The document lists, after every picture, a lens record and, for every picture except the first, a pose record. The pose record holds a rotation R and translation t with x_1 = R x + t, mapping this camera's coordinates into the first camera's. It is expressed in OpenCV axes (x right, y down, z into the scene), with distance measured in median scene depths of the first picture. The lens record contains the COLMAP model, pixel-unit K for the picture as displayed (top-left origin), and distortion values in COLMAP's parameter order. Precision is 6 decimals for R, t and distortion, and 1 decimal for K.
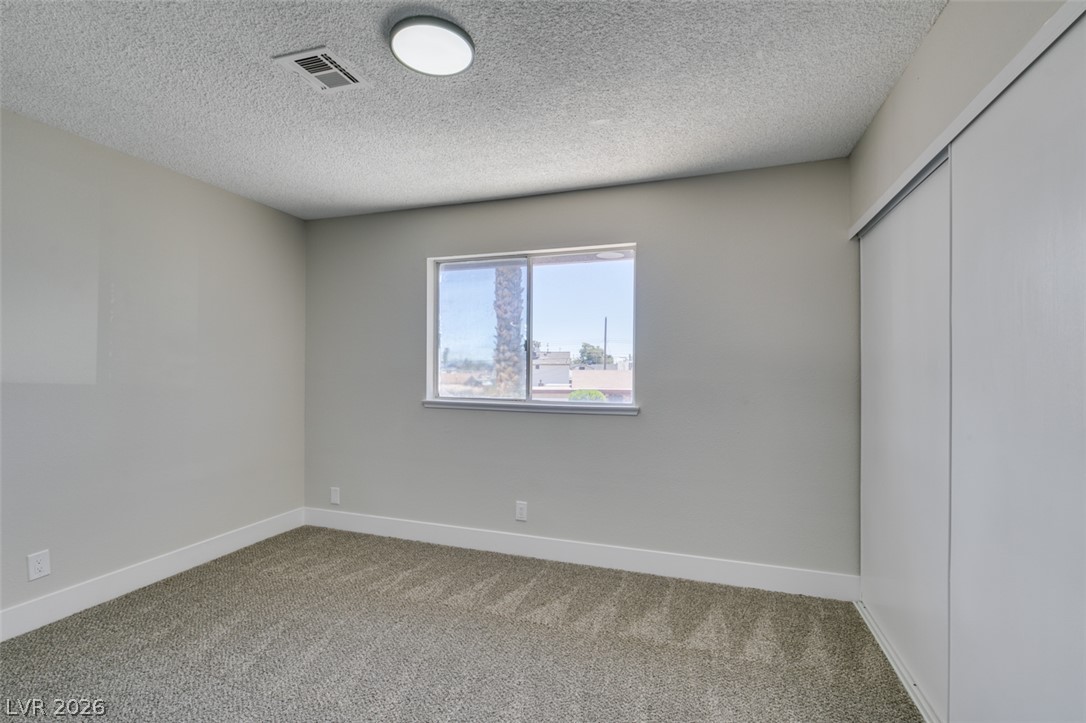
lens RADIAL K [[486.6, 0, 536.4], [0, 486.6, 363.4], [0, 0, 1]] dist [-0.000154, -0.002184]
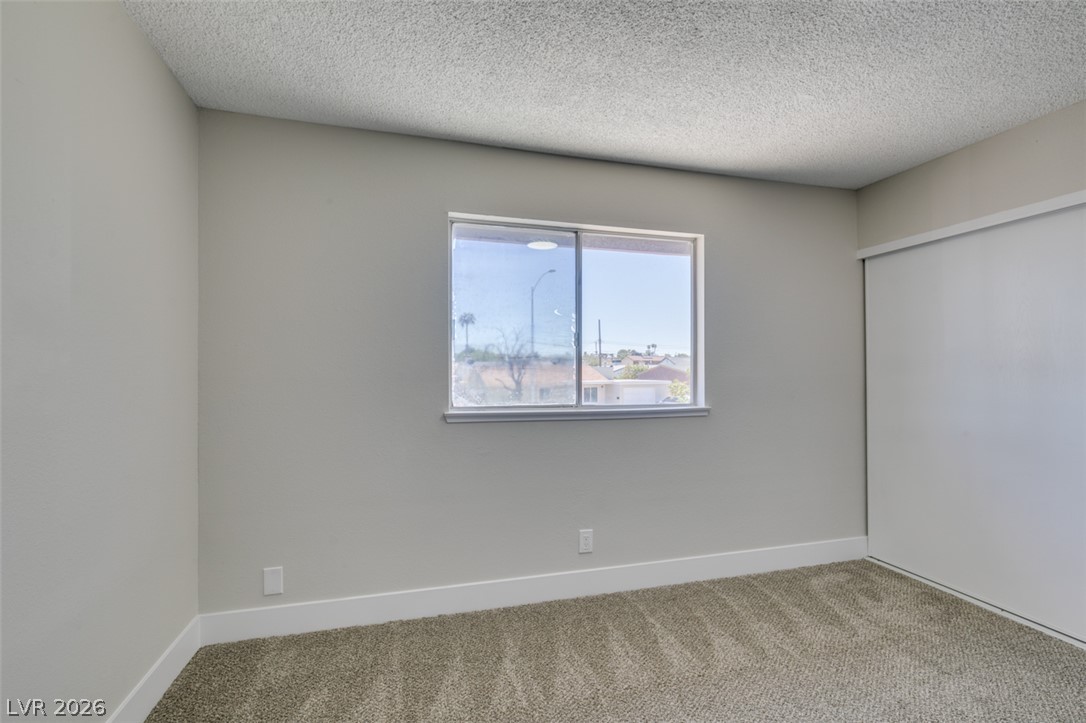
lens RADIAL K [[486.6, 0, 542.1], [0, 486.6, 364.9], [0, 0, 1]] dist [-0.000154, -0.002184]
pose [[0.821484, -0.000559, 0.570231, -0.566268], [-0.002091, 0.999990, 0.003993, 0.003411], [-0.570228, -0.004472, 0.821475, 0.375367]]
